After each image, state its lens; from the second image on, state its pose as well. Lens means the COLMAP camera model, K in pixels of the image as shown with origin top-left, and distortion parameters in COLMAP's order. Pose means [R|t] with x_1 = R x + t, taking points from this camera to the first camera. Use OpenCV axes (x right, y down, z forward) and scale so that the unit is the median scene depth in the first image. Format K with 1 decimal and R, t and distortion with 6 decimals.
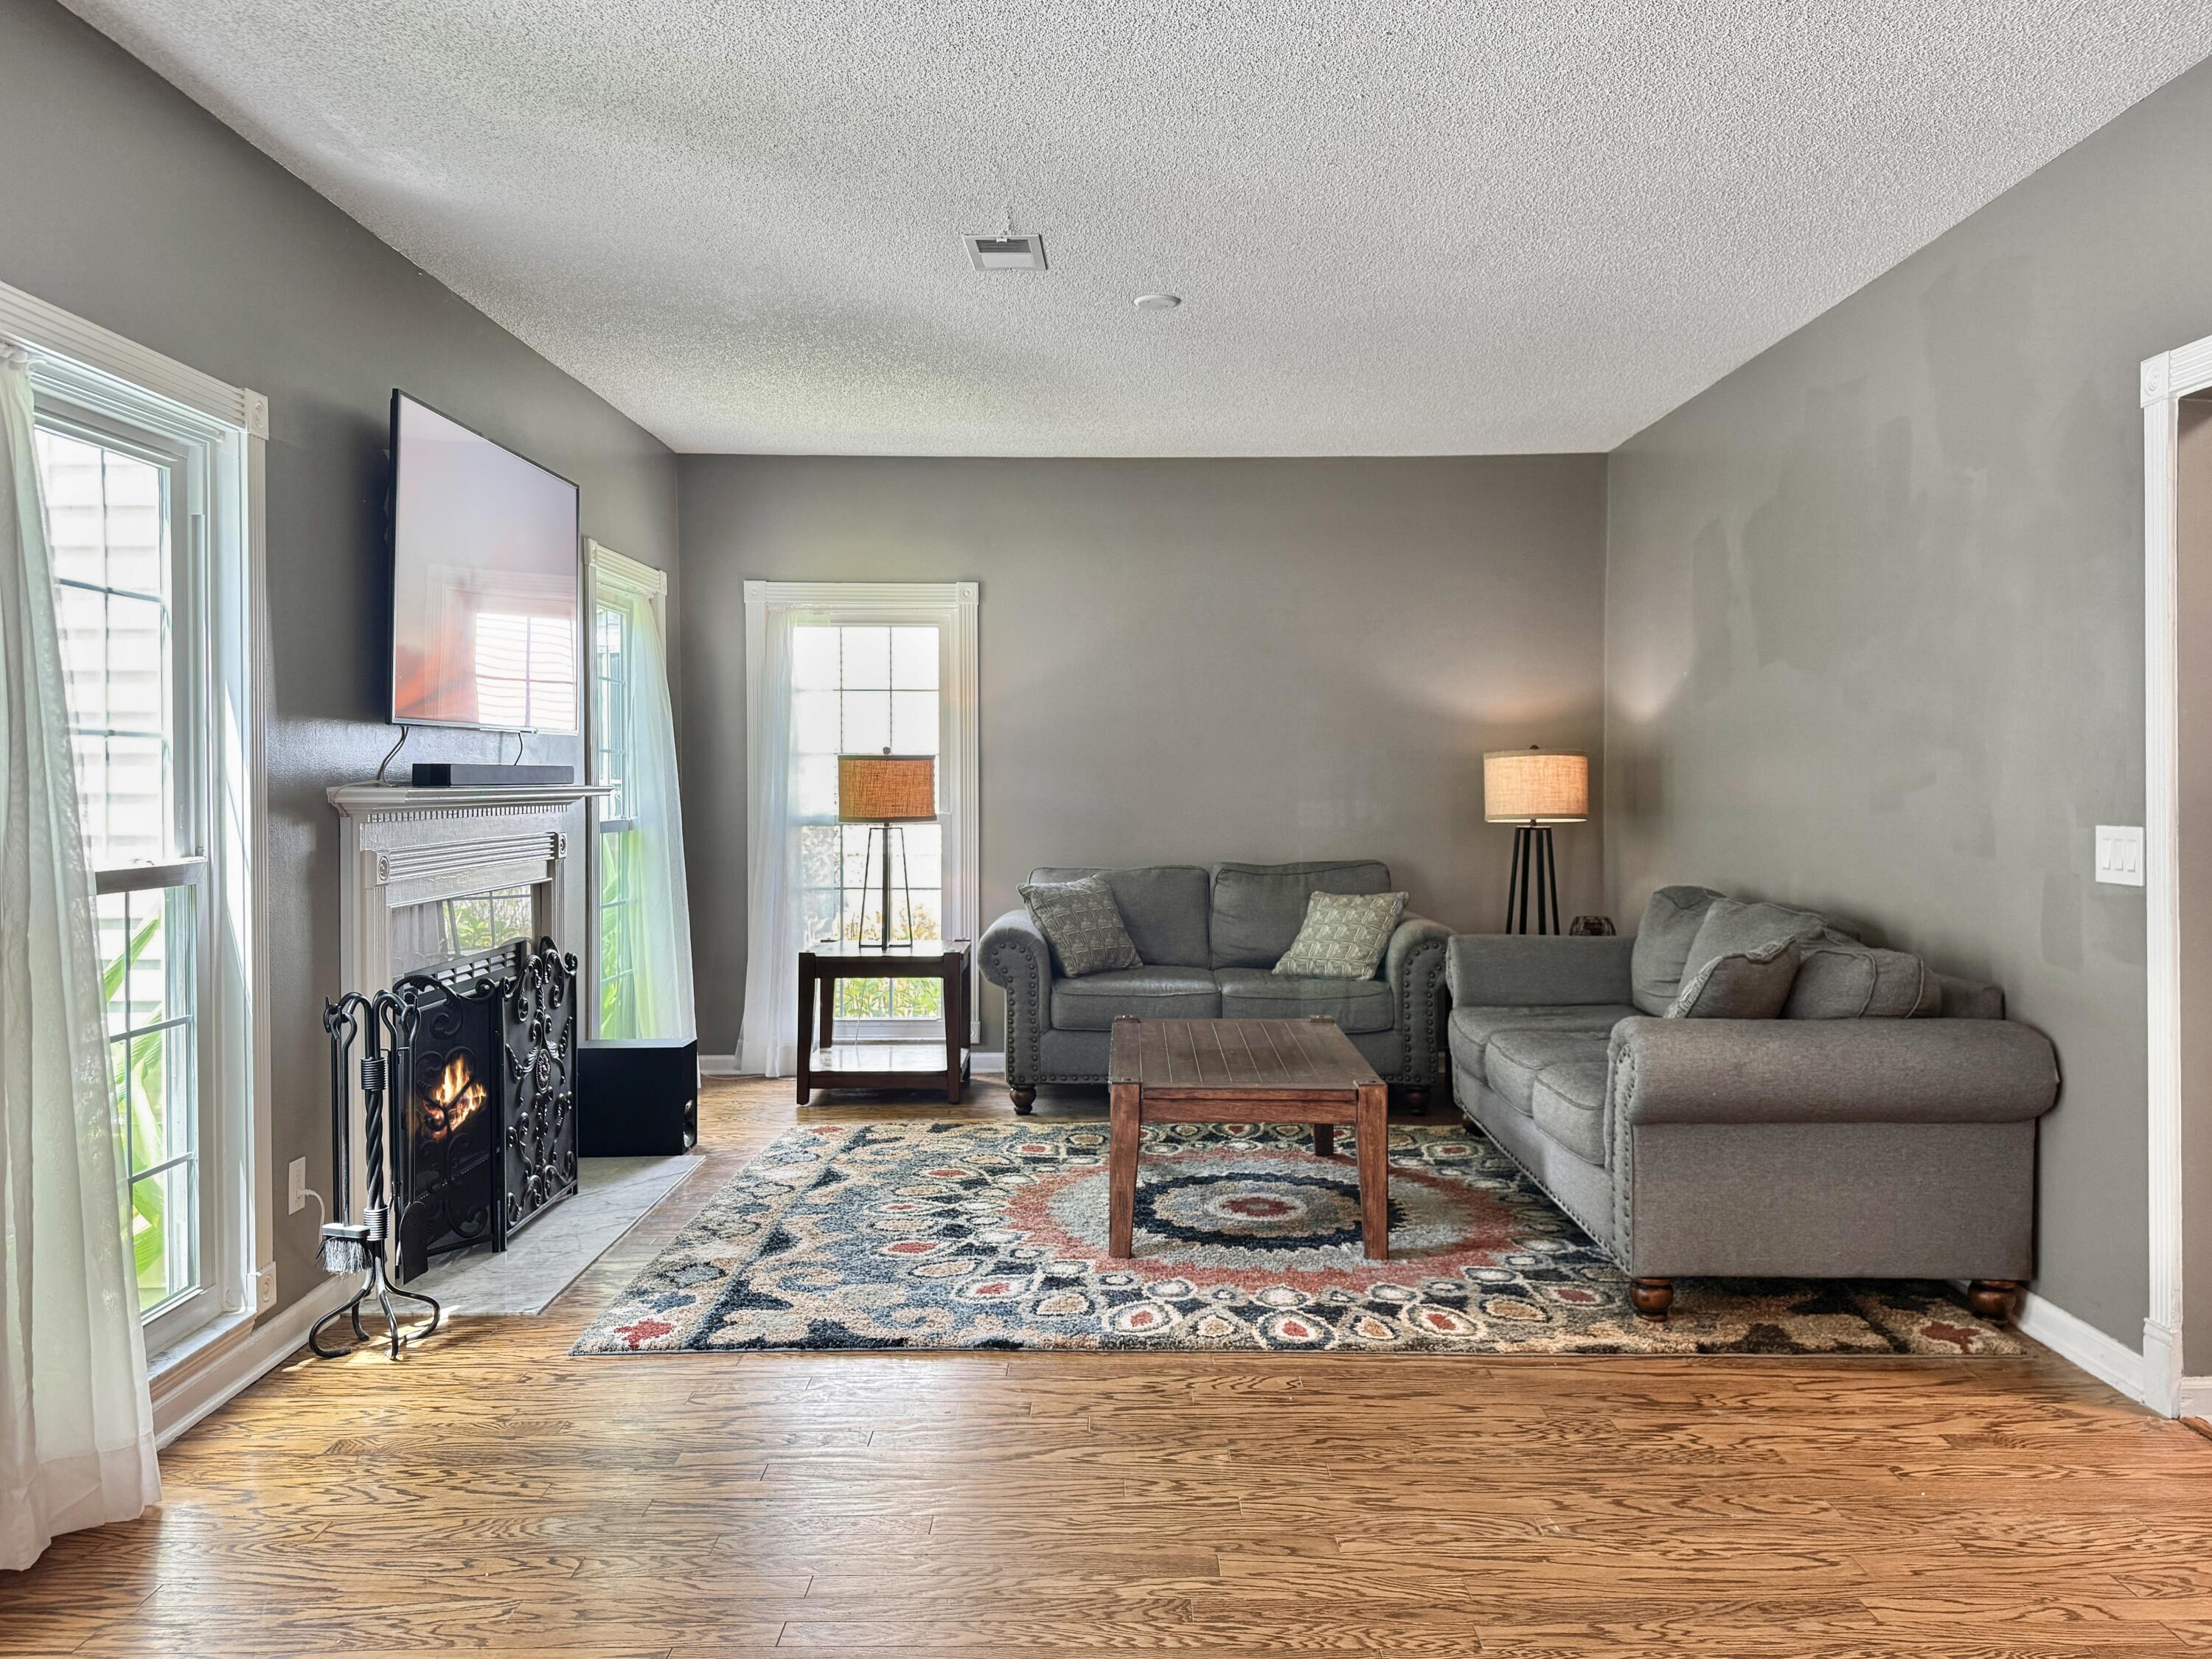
lens RADIAL K [[1672.2, 0, 1102.6], [0, 1672.2, 816.5], [0, 0, 1]] dist [0.168430, -0.283942]
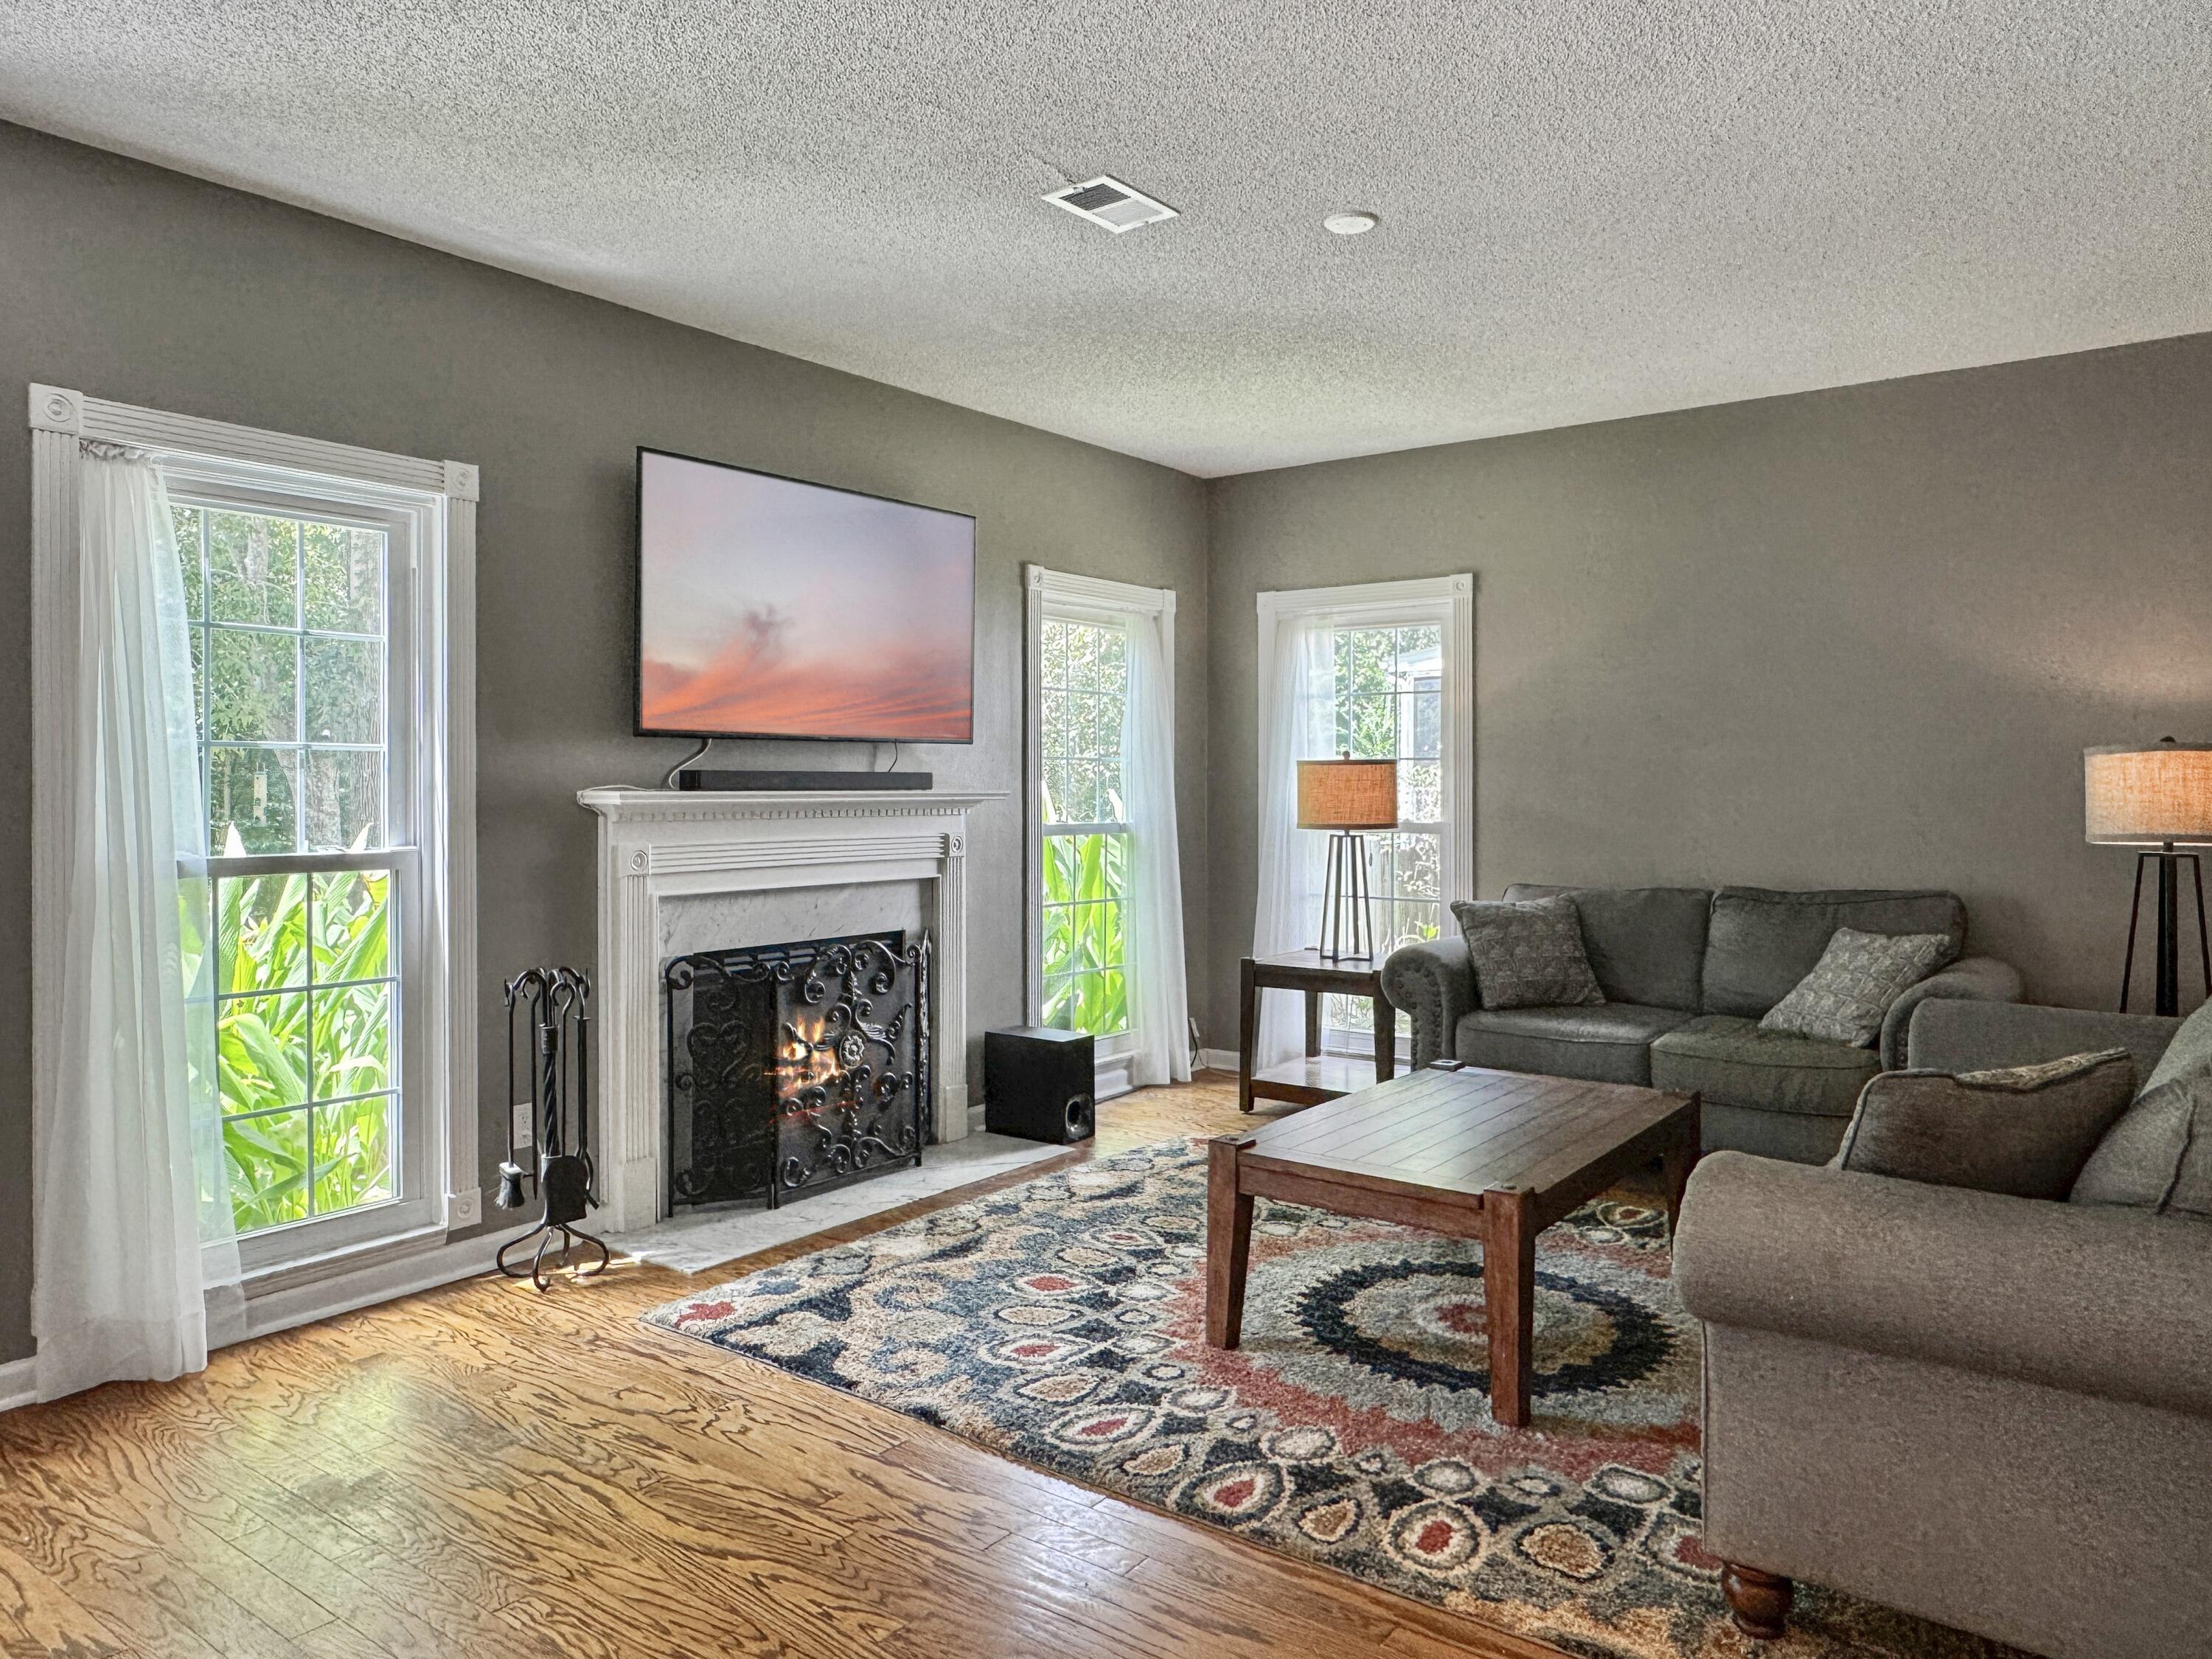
lens RADIAL K [[1482.8, 0, 1095.8], [0, 1482.8, 788.9], [0, 0, 1]] dist [-0.001841, -0.001180]
pose [[0.800807, 0.002327, -0.598917, 0.425204], [-0.014897, 0.999760, -0.016033, -0.006714], [0.598737, 0.021762, 0.800650, 0.375100]]
